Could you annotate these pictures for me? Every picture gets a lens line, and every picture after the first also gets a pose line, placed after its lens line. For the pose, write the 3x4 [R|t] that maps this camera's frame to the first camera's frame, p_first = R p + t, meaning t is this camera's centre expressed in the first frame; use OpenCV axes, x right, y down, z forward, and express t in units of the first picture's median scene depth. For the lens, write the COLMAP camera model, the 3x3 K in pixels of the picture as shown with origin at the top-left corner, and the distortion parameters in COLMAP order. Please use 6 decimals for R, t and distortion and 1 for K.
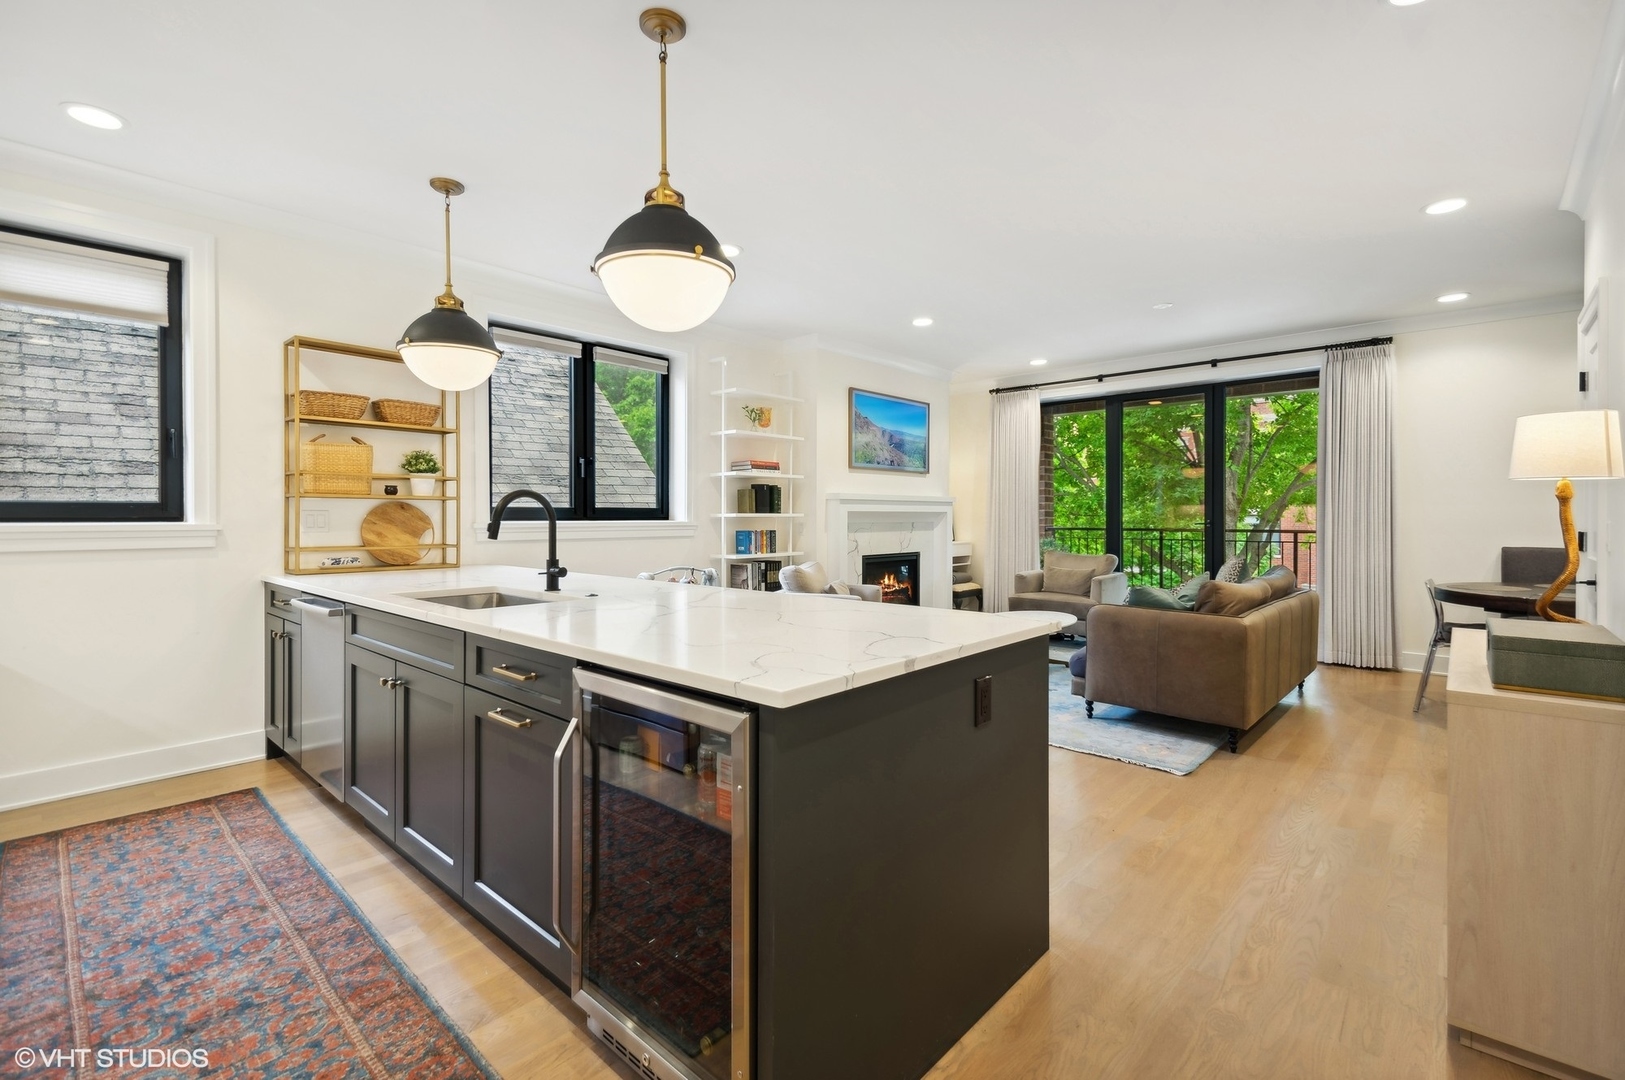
lens RADIAL K [[711.0, 0, 822.6], [0, 711.0, 522.3], [0, 0, 1]] dist [0.037259, -0.018290]
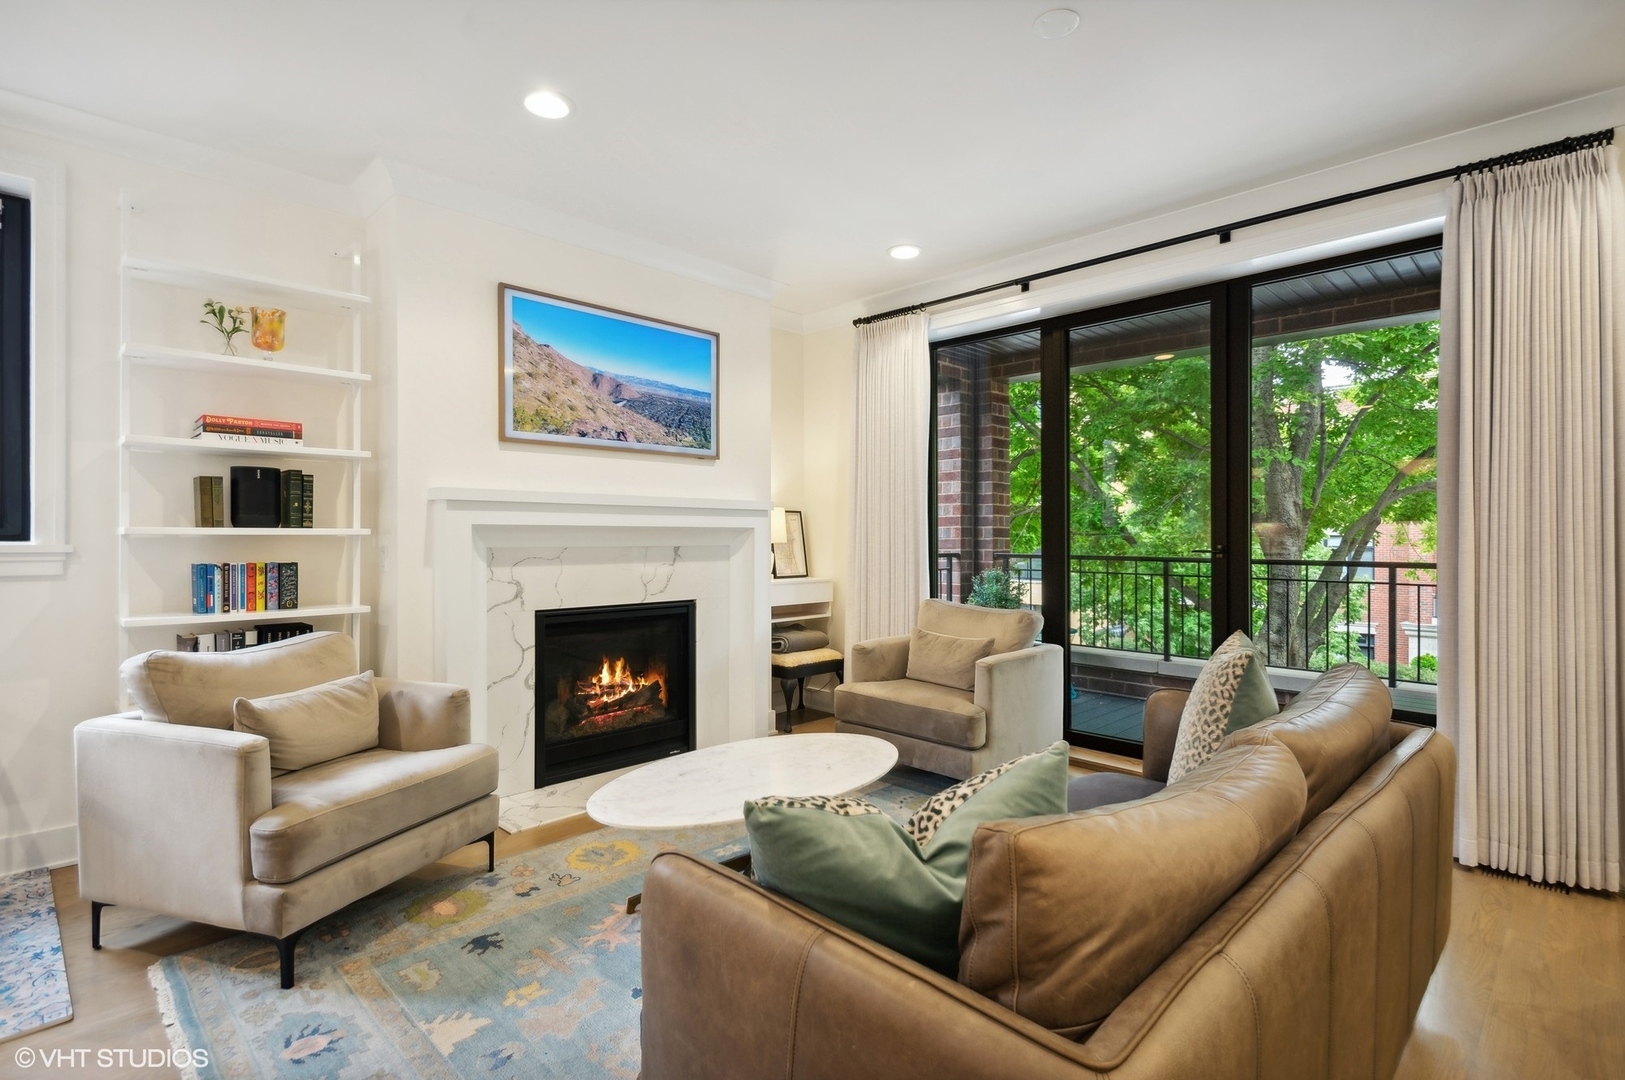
lens RADIAL K [[785.0, 0, 814.0], [0, 785.0, 531.2], [0, 0, 1]] dist [0.030904, -0.018639]
pose [[0.998781, 0.003624, -0.049233, 0.290529], [-0.004241, 0.999914, -0.012437, -0.004601], [0.049184, 0.012630, 0.998710, 0.440739]]
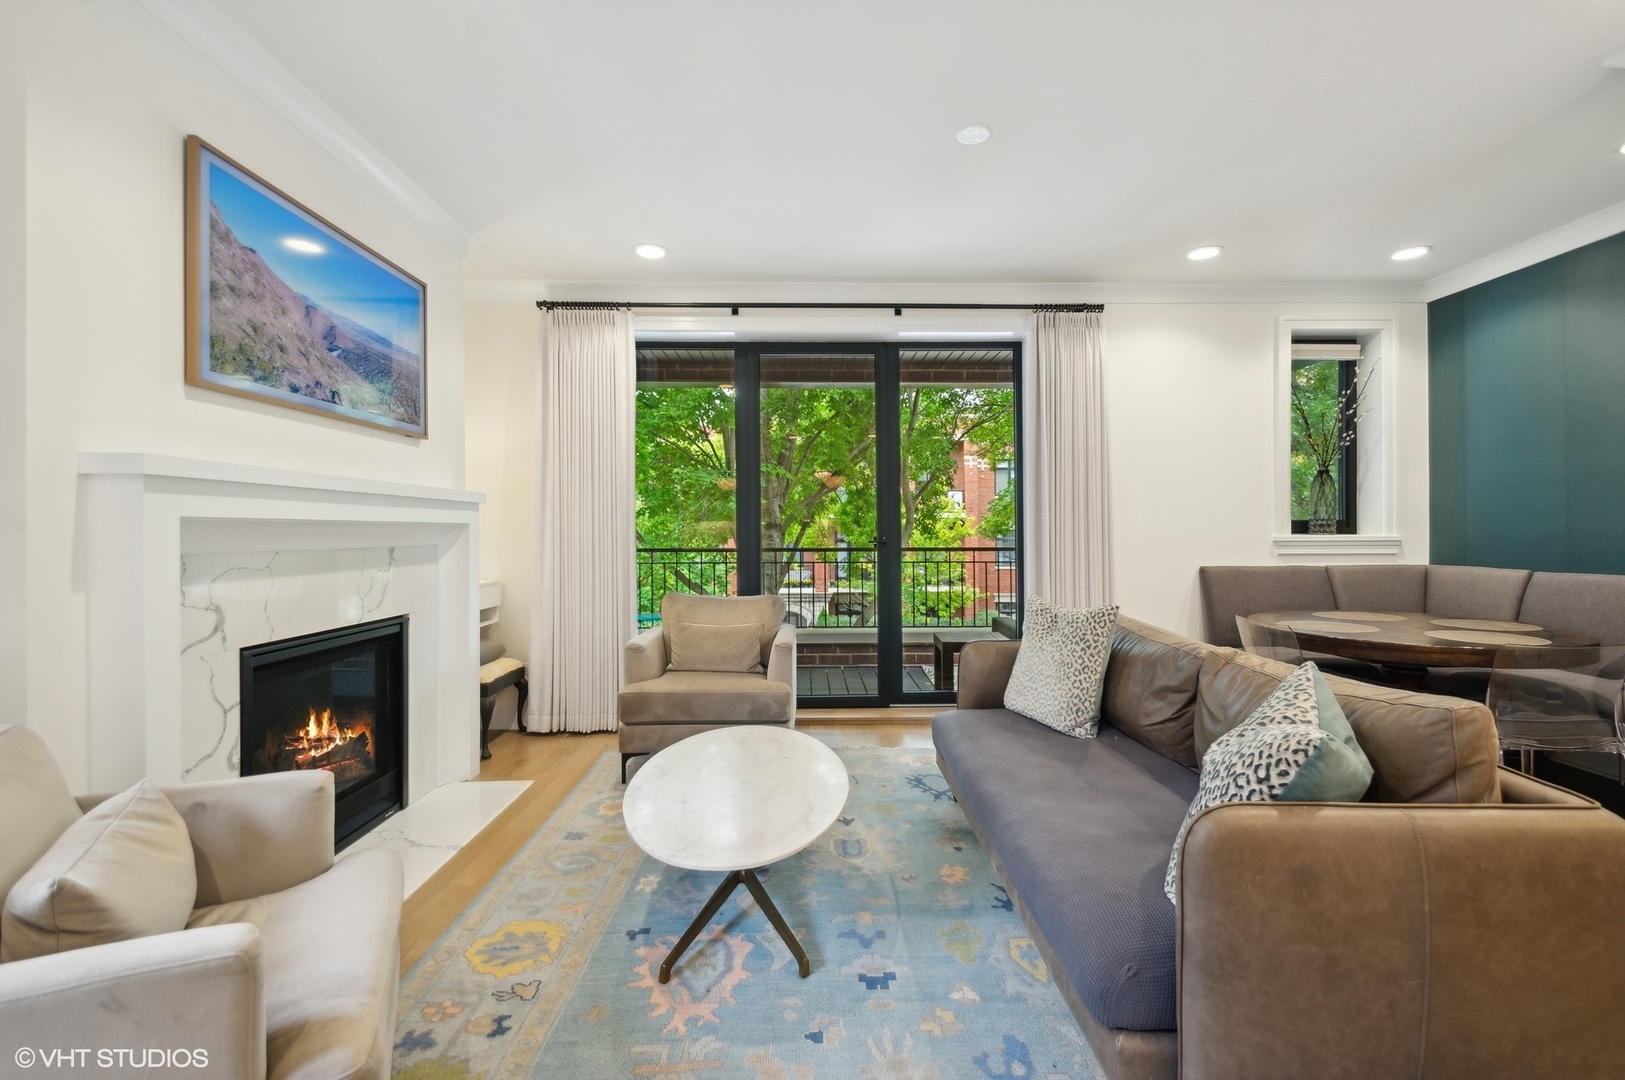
lens RADIAL K [[711.0, 0, 822.6], [0, 711.0, 522.3], [0, 0, 1]] dist [0.037259, -0.018290]
pose [[0.732664, 0.006173, 0.680563, 0.025832], [0.008243, 0.999805, -0.017943, -0.005076], [-0.680541, 0.018756, 0.732470, 0.561283]]
